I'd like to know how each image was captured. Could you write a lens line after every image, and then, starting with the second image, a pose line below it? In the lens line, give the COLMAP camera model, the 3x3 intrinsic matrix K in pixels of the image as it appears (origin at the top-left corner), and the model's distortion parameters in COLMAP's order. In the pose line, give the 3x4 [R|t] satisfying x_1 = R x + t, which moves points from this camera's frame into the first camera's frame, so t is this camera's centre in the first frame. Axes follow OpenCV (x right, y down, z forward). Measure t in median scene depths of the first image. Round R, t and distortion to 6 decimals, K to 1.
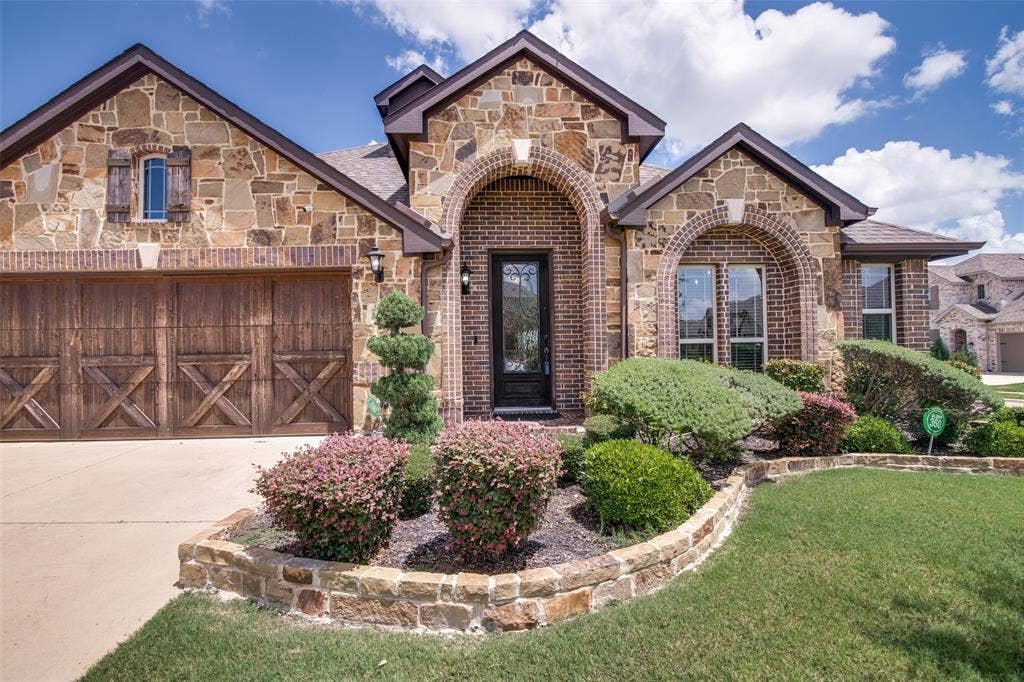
lens RADIAL K [[478.0, 0, 510.2], [0, 478.0, 343.5], [0, 0, 1]] dist [-0.020852, 0.001333]
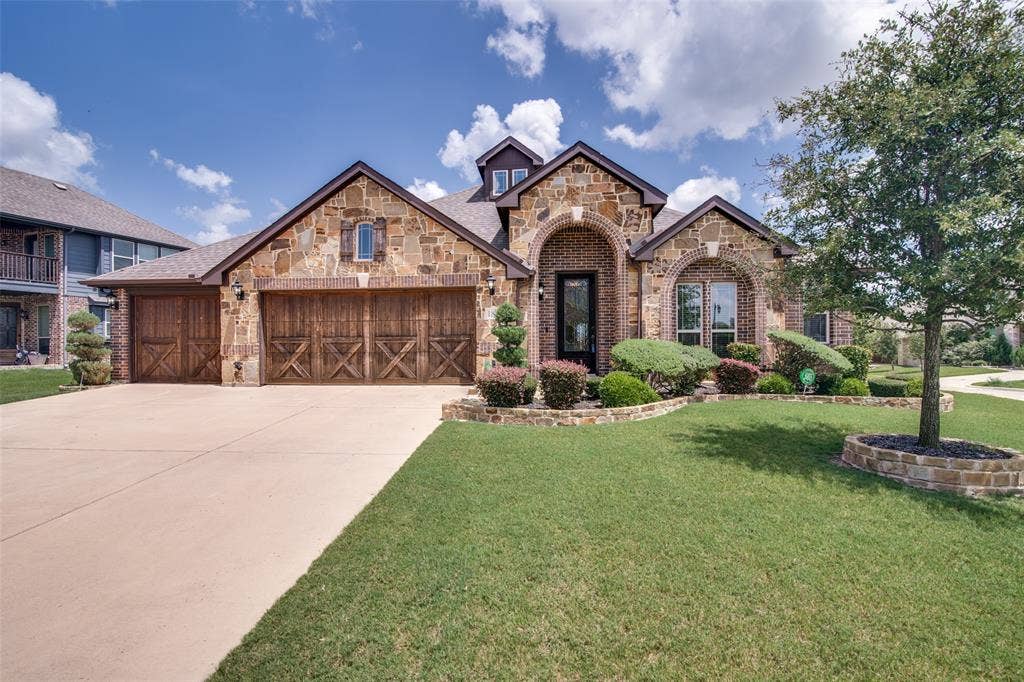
lens RADIAL K [[478.0, 0, 511.9], [0, 478.0, 348.3], [0, 0, 1]] dist [-0.020852, 0.001333]
pose [[0.992611, 0.012241, -0.120722, 0.004878], [-0.009006, 0.999587, 0.027304, 0.014162], [0.121006, -0.026015, 0.992311, -0.677081]]
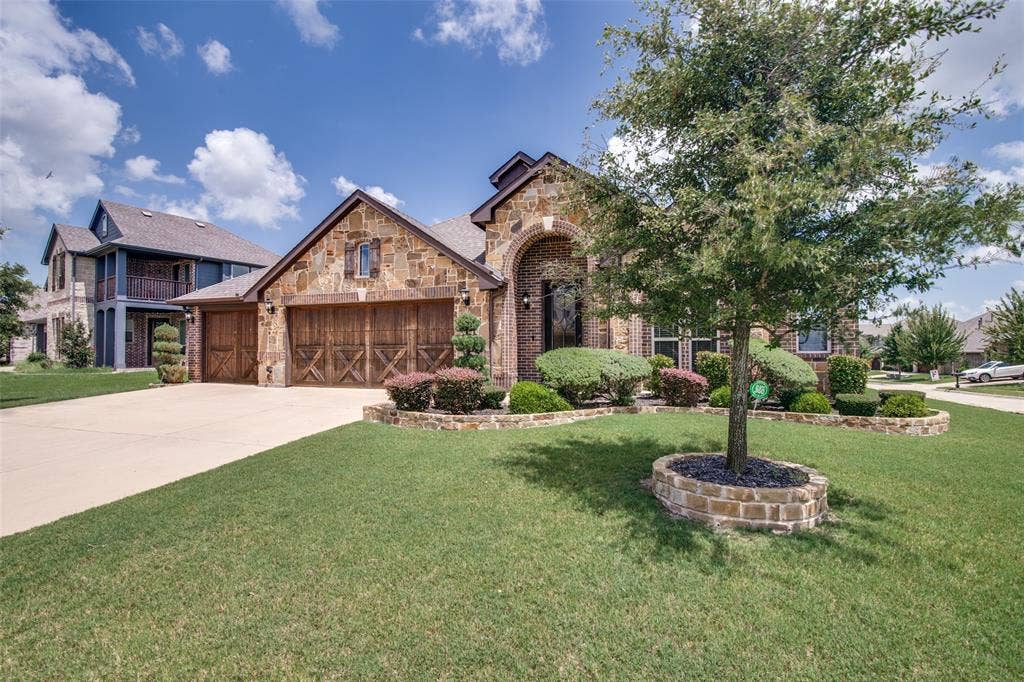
lens RADIAL K [[478.0, 0, 502.7], [0, 478.0, 338.5], [0, 0, 1]] dist [-0.020852, 0.001333]
pose [[0.925944, 0.004204, -0.377638, 0.514191], [-0.007831, 0.999937, -0.008071, 0.008776], [0.377580, 0.010430, 0.925918, -0.600181]]
